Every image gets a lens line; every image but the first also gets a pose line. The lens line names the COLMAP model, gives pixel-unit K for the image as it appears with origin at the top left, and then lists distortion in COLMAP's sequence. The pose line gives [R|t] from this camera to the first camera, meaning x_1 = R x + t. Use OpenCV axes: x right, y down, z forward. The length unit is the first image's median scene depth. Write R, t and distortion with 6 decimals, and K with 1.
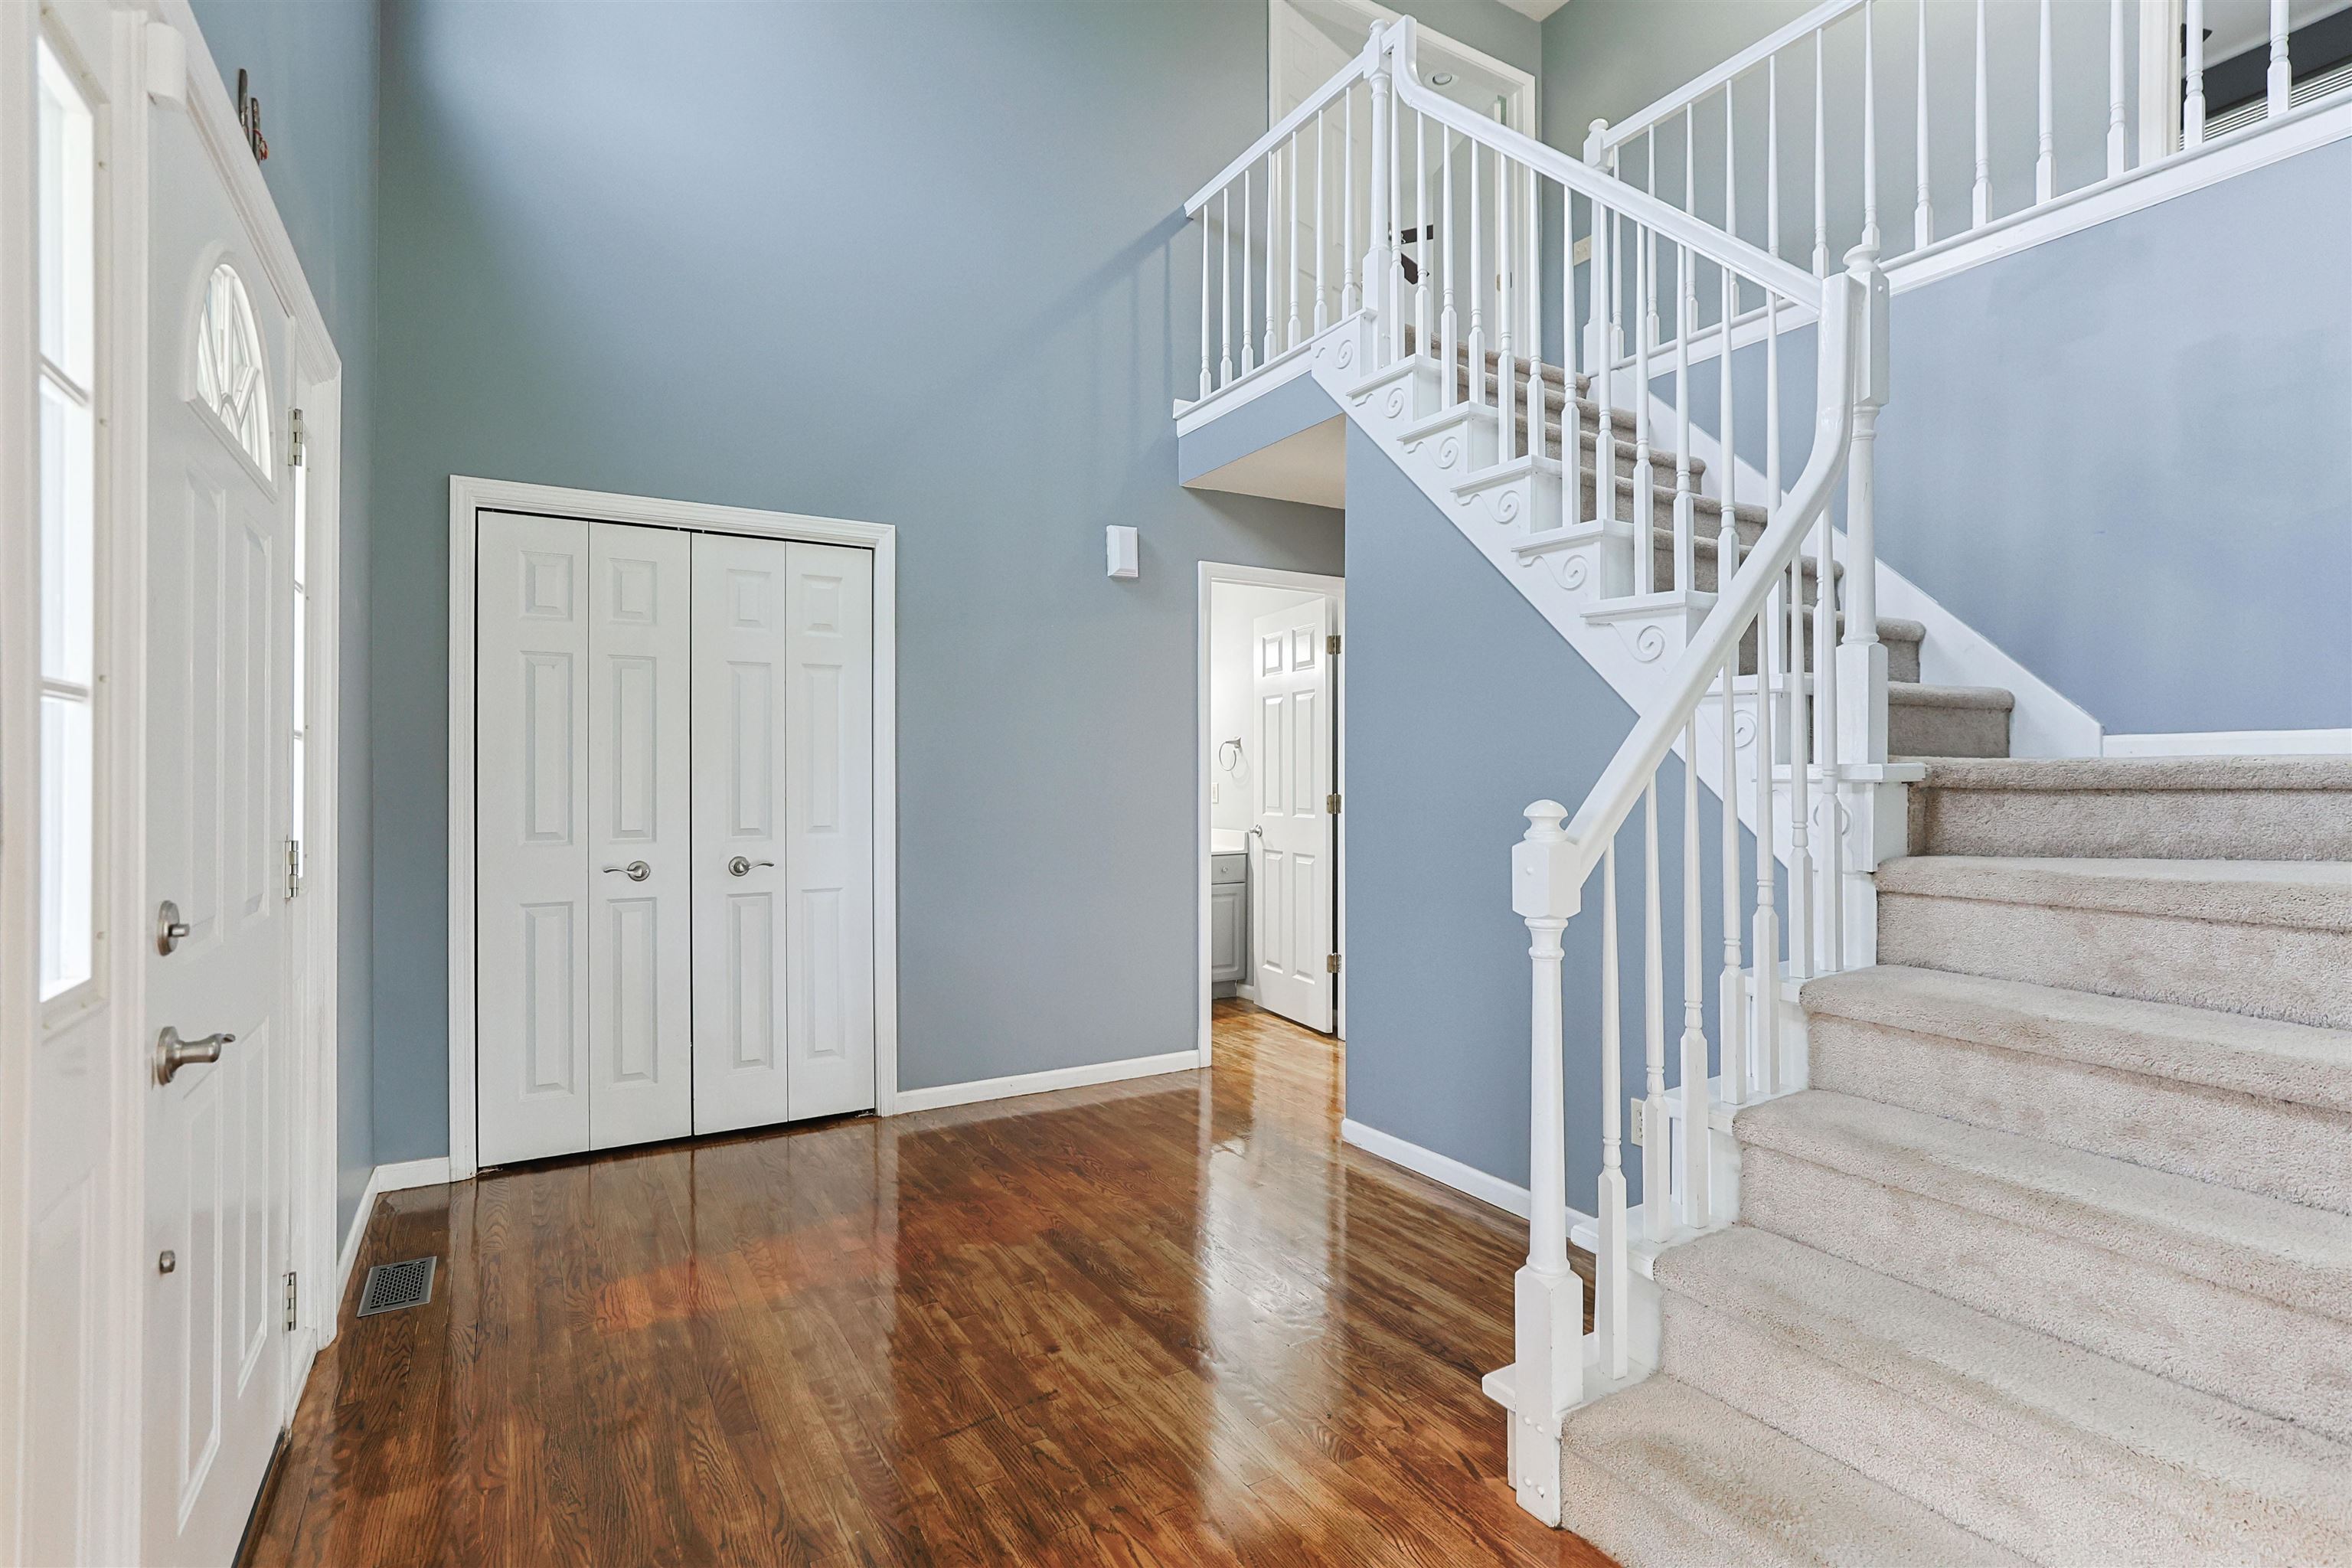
lens RADIAL K [[1135.8, 0, 1228.0], [0, 1135.8, 782.9], [0, 0, 1]] dist [-0.022607, 0.013183]
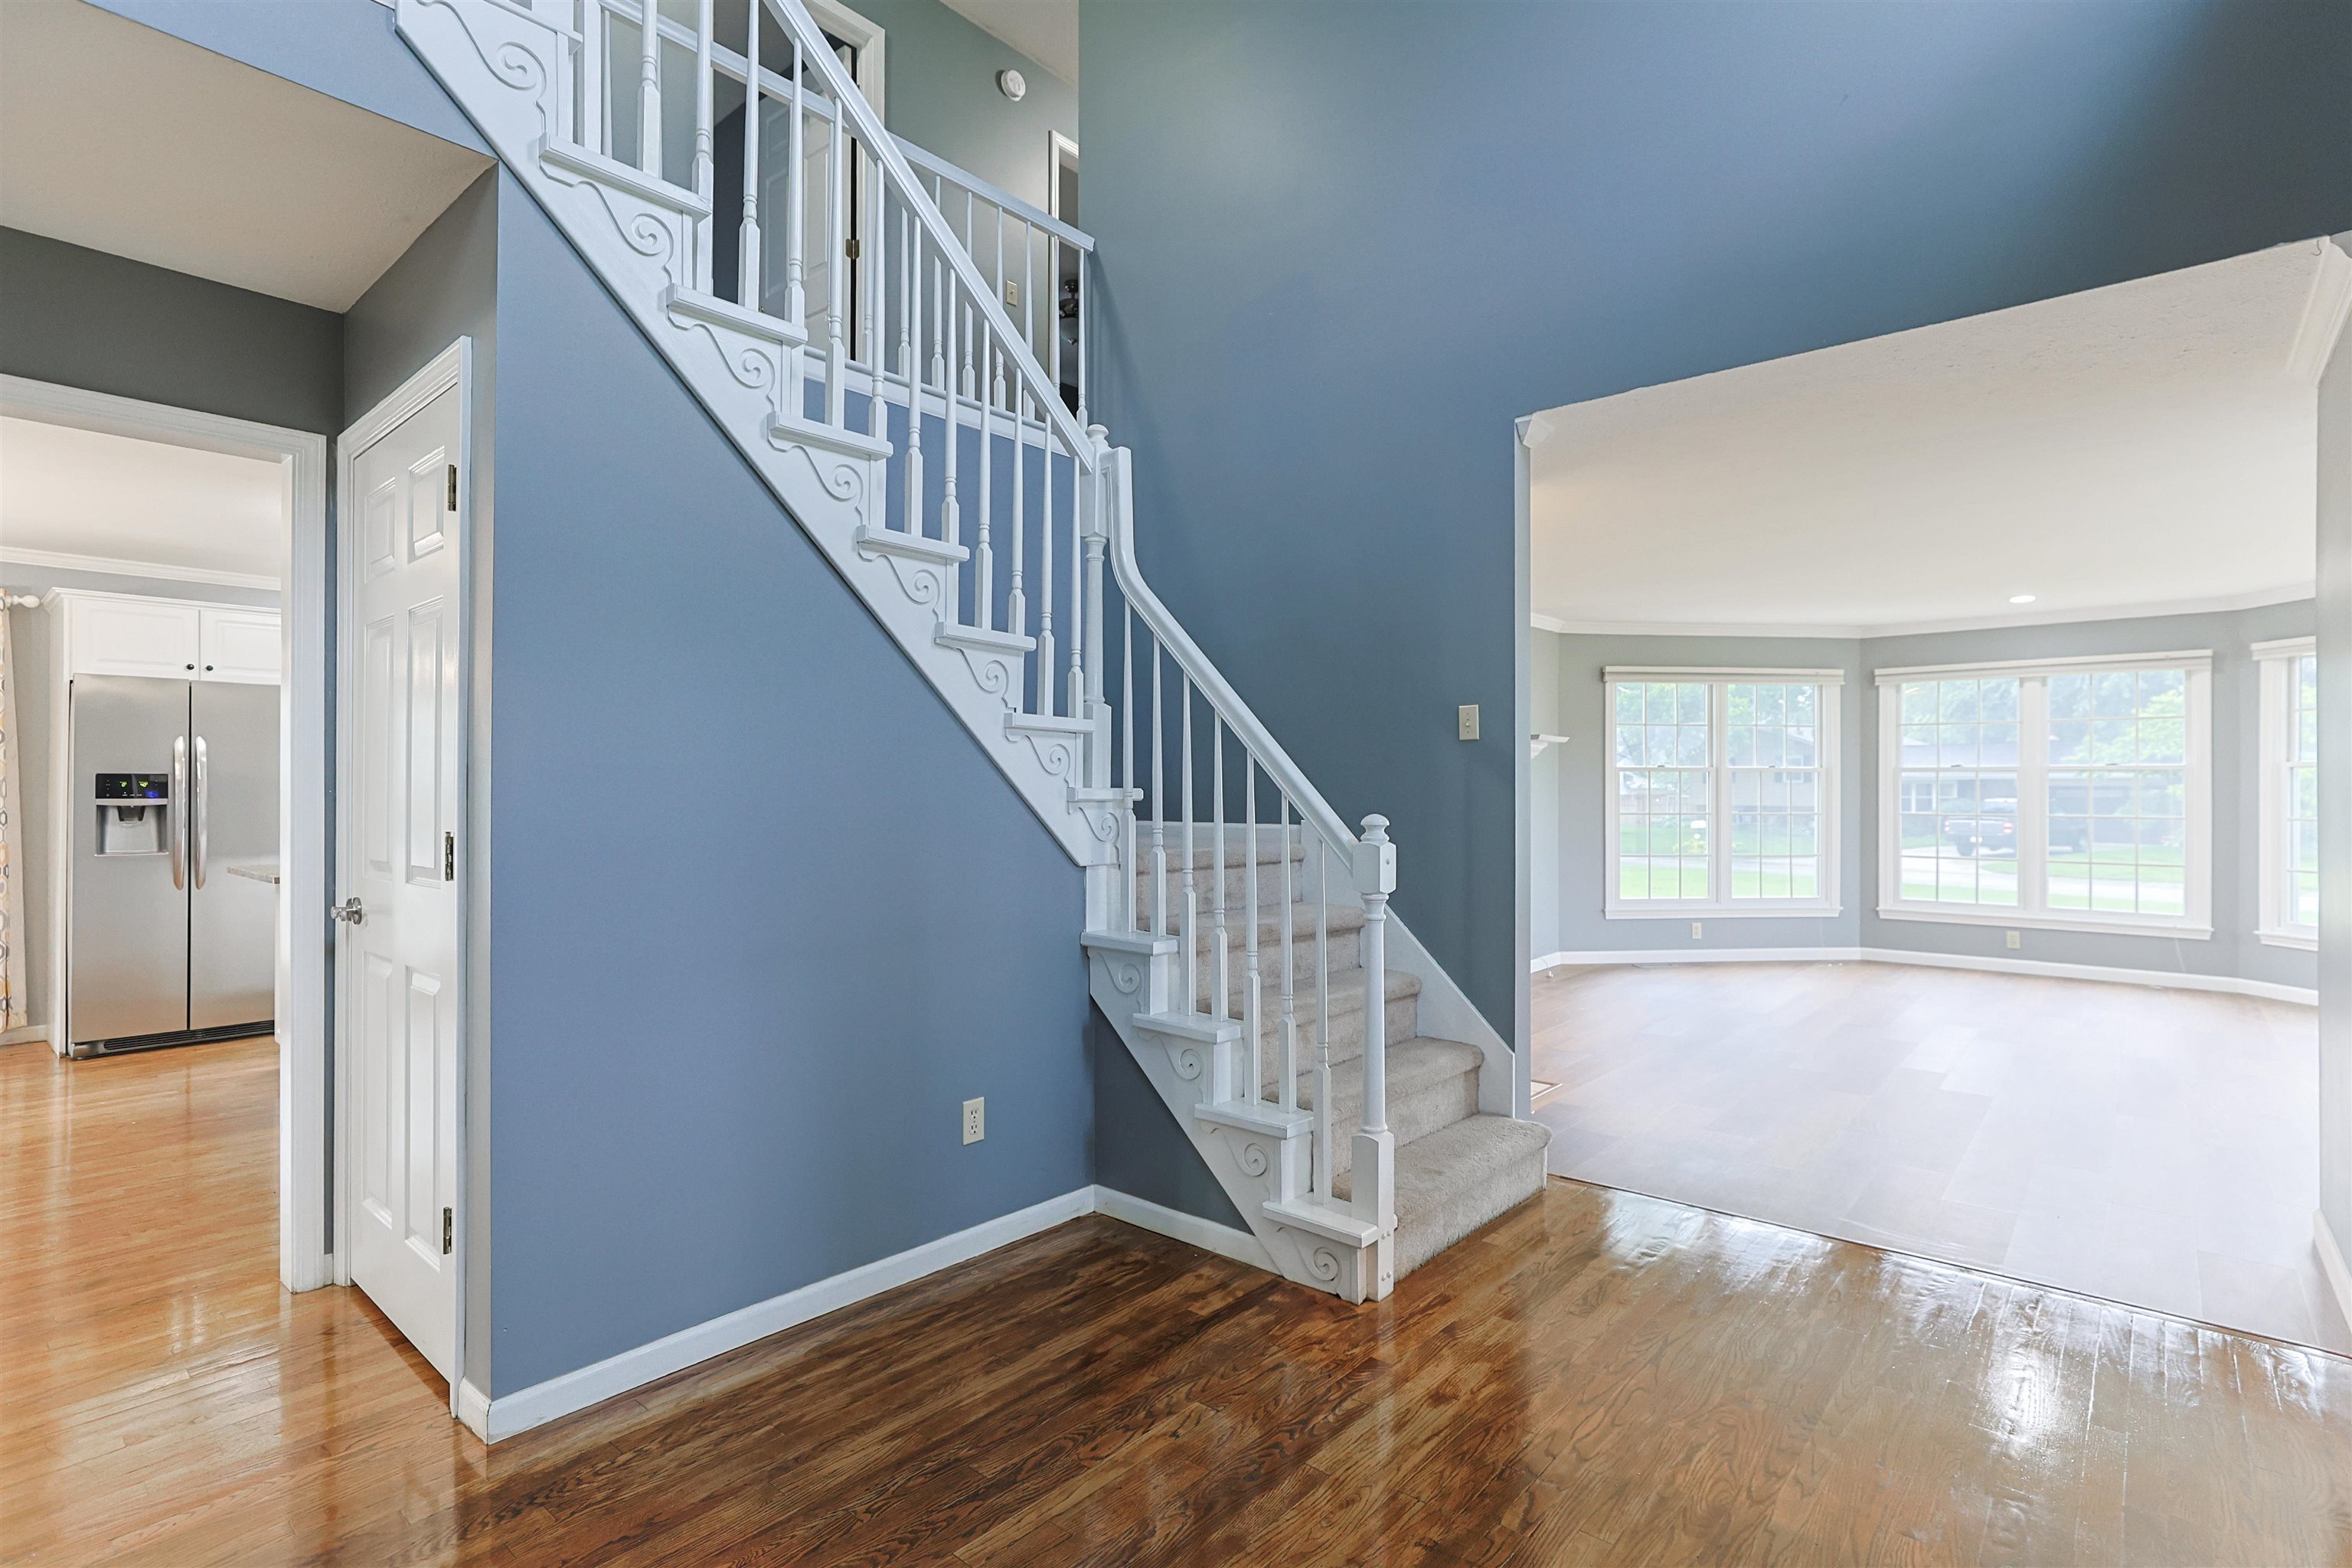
lens RADIAL K [[1135.8, 0, 1168.4], [0, 1135.8, 794.6], [0, 0, 1]] dist [-0.022607, 0.013183]
pose [[-0.278808, -0.001095, 0.960346, -0.743729], [0.003168, 0.999993, 0.002060, -0.009328], [-0.960342, 0.003617, -0.278803, 1.168336]]
